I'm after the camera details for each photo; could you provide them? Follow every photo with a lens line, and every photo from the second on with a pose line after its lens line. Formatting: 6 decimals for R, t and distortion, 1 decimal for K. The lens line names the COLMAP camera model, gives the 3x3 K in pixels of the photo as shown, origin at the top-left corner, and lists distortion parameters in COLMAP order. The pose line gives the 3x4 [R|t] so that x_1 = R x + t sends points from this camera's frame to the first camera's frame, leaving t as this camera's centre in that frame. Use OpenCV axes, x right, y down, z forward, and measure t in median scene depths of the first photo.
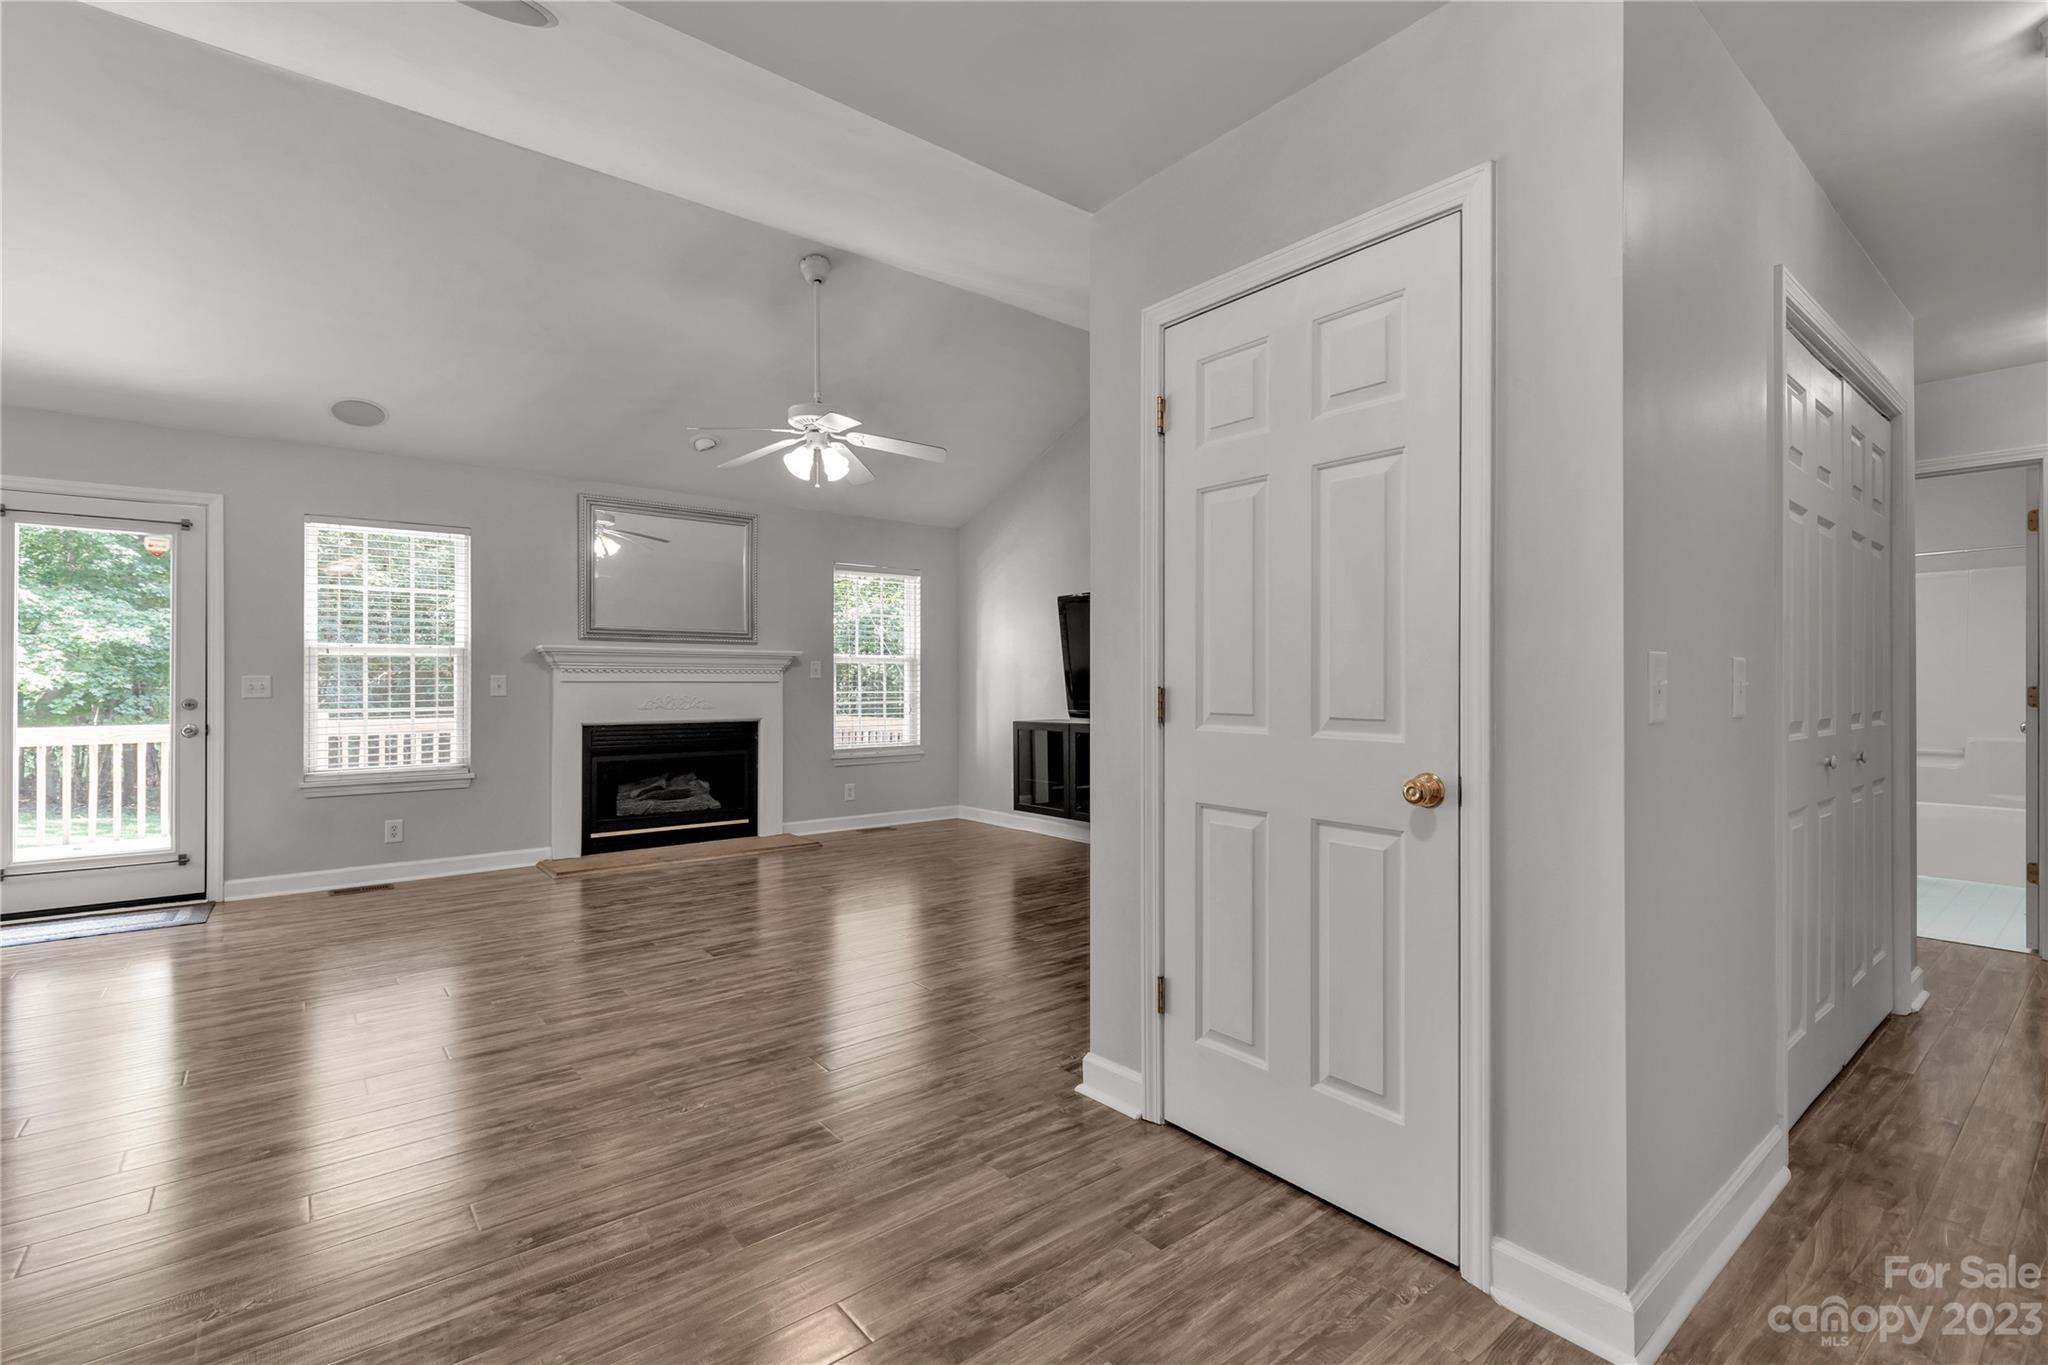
lens RADIAL K [[919.3, 0, 1024.0], [0, 919.3, 682.5], [0, 0, 1]] dist [0.001840, 0.000250]
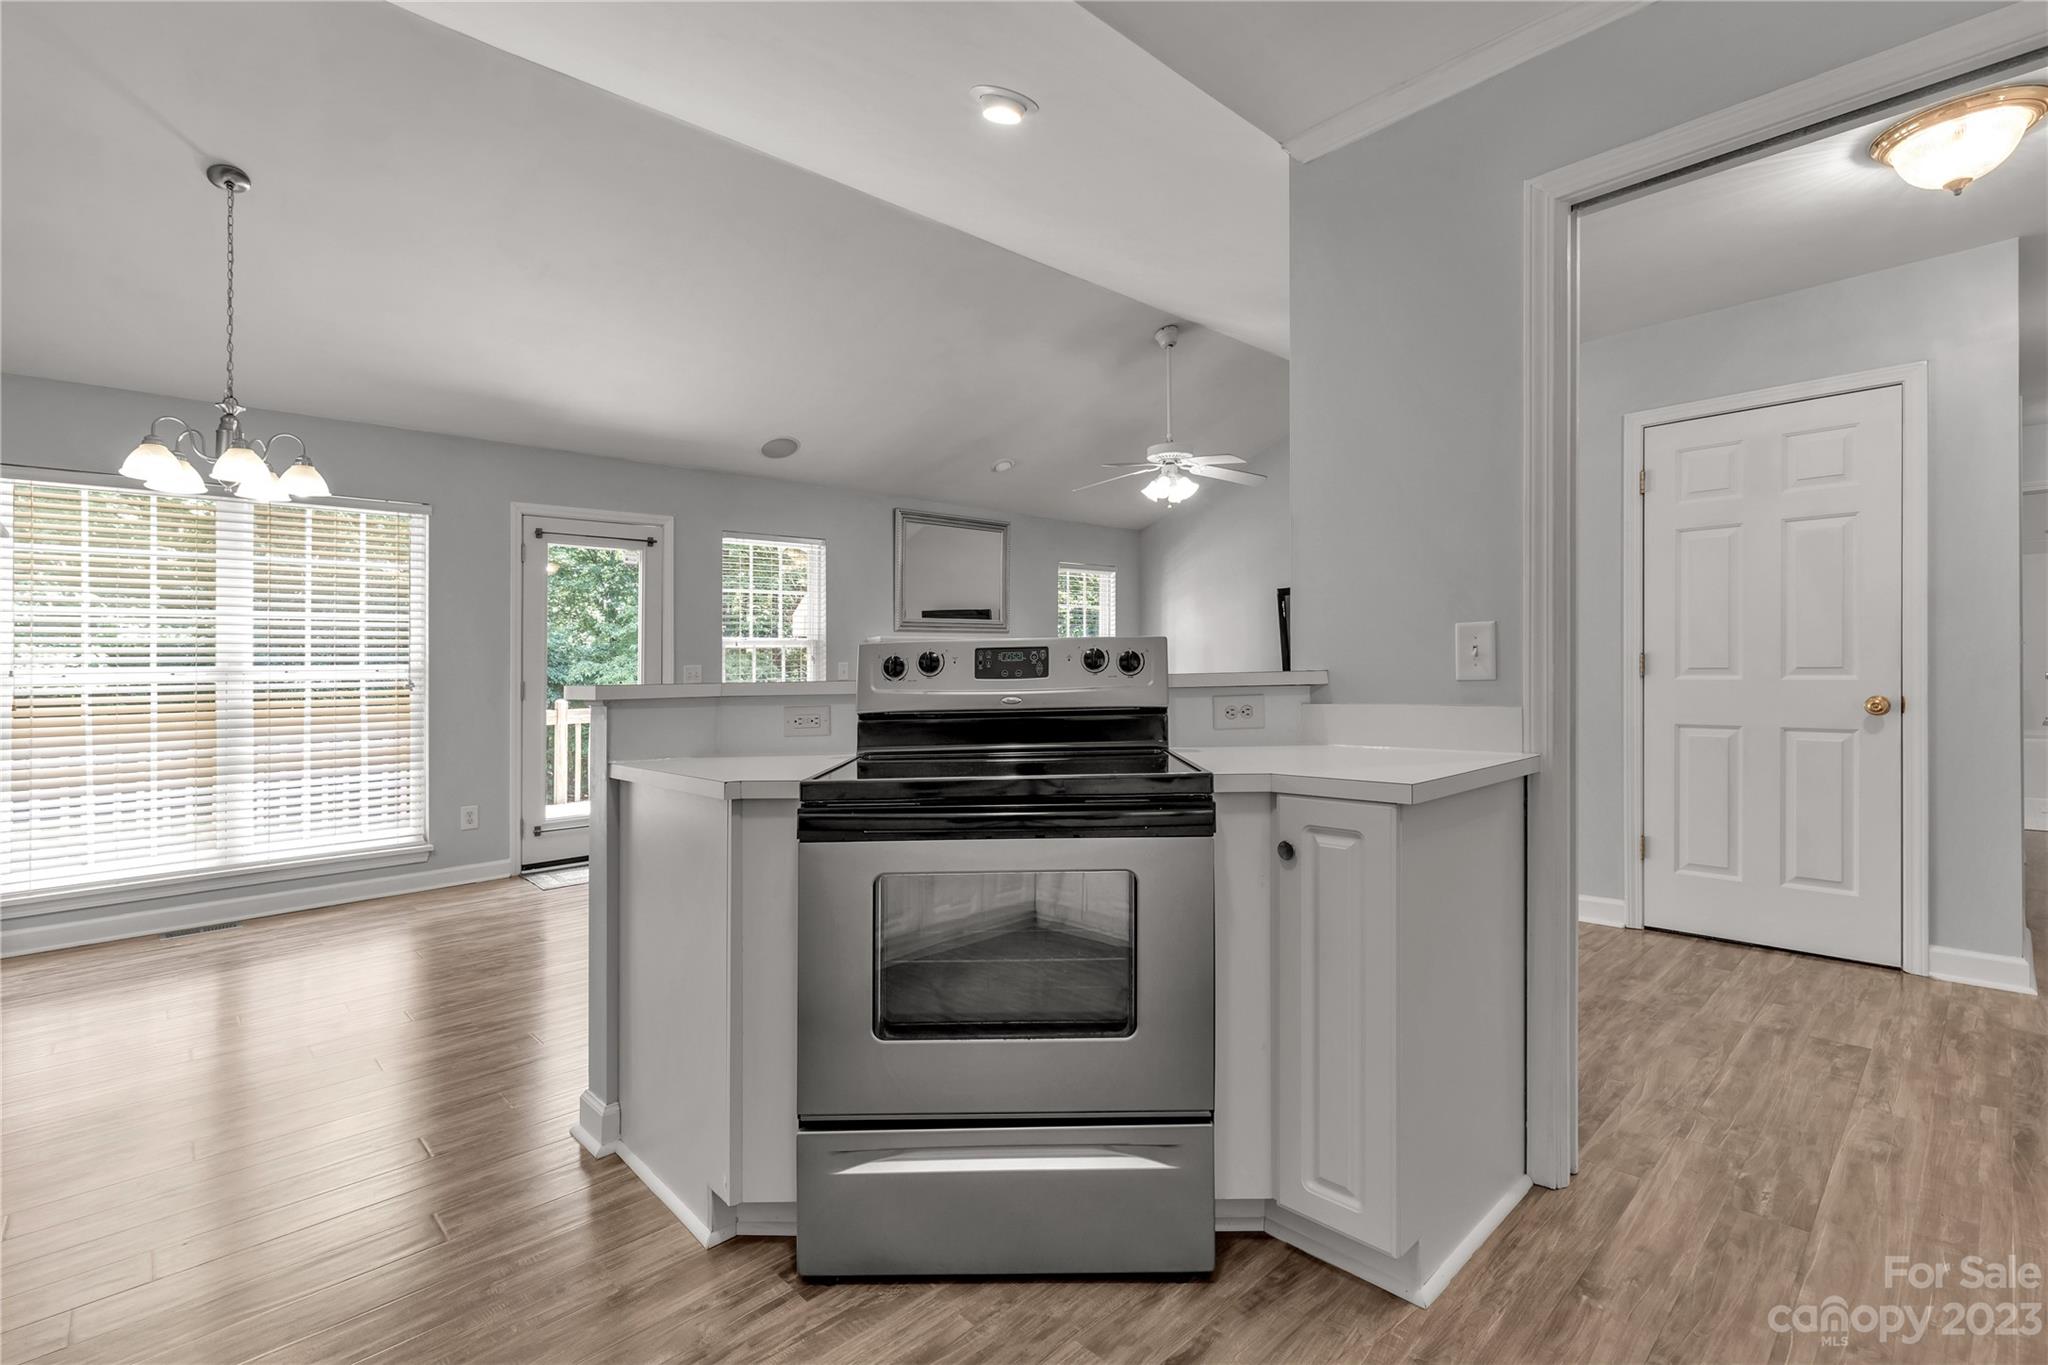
lens RADIAL K [[941.7, 0, 1015.9], [0, 941.7, 673.3], [0, 0, 1]] dist [0.000028, -0.000115]
pose [[0.997741, -0.018213, 0.064657, -0.434179], [0.018054, 0.999832, 0.003036, 0.006309], [-0.064701, -0.001862, 0.997903, -0.230497]]
